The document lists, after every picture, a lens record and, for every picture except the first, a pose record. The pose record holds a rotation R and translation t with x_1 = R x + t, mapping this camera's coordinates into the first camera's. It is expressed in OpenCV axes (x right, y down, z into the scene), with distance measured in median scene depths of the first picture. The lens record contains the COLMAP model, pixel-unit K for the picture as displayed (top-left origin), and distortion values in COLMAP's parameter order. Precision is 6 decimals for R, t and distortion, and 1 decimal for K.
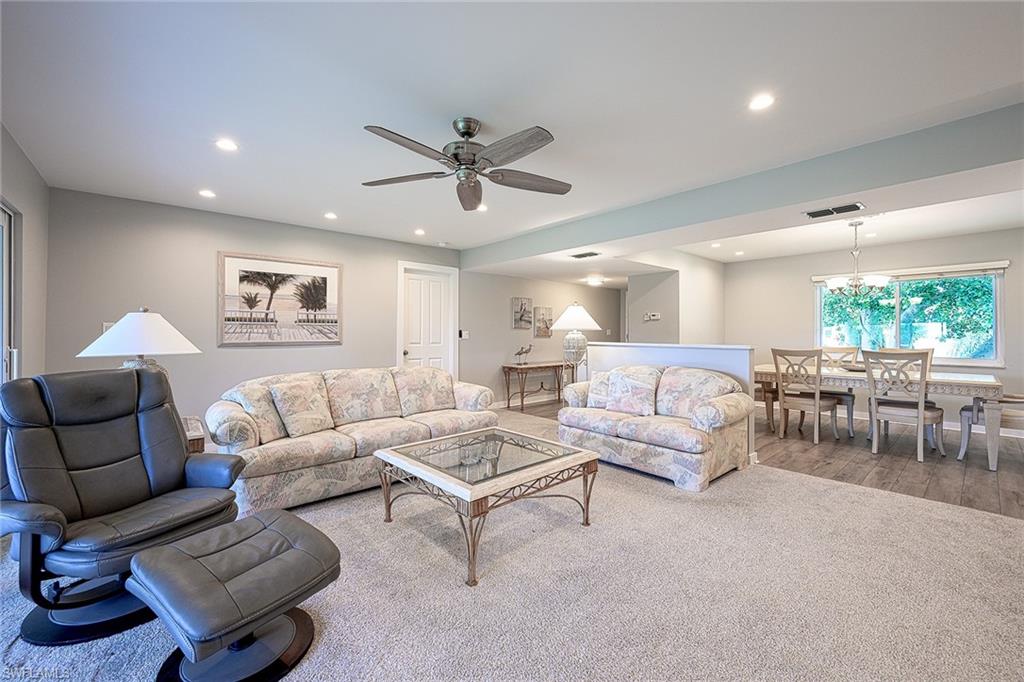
lens RADIAL K [[418.3, 0, 512.6], [0, 418.3, 335.4], [0, 0, 1]] dist [0.000634, 0.000007]
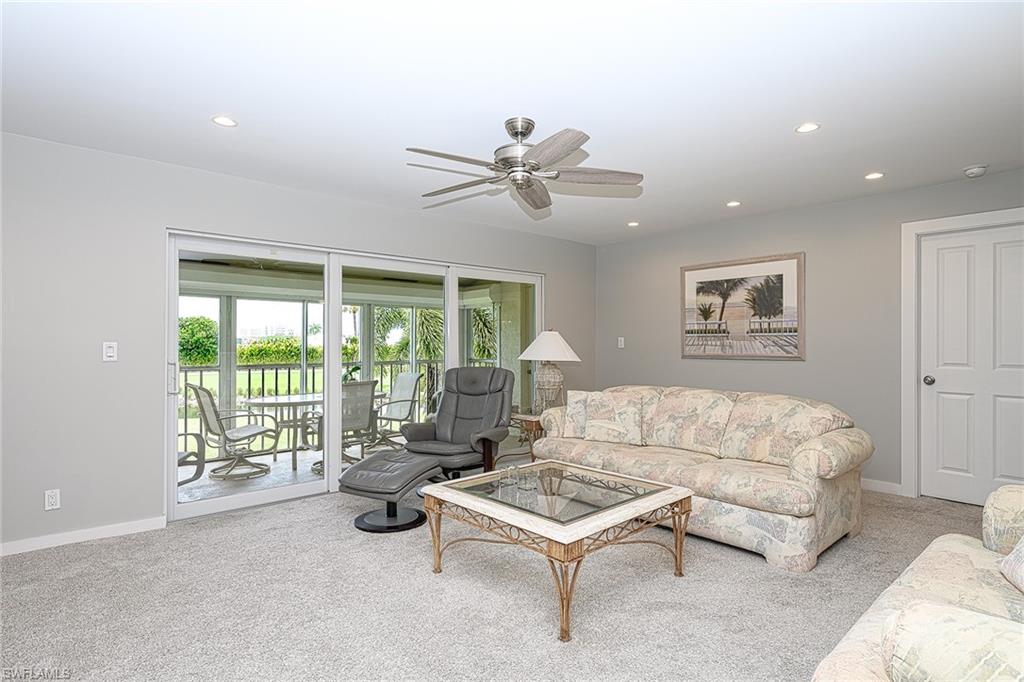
lens RADIAL K [[530.3, 0, 512.3], [0, 530.3, 342.2], [0, 0, 1]] dist [0.005796, 0.000286]
pose [[0.015736, -0.004348, -0.999867, 0.575783], [-0.006724, 0.999967, -0.004454, -0.004397], [0.999854, 0.006794, 0.015706, 0.518961]]
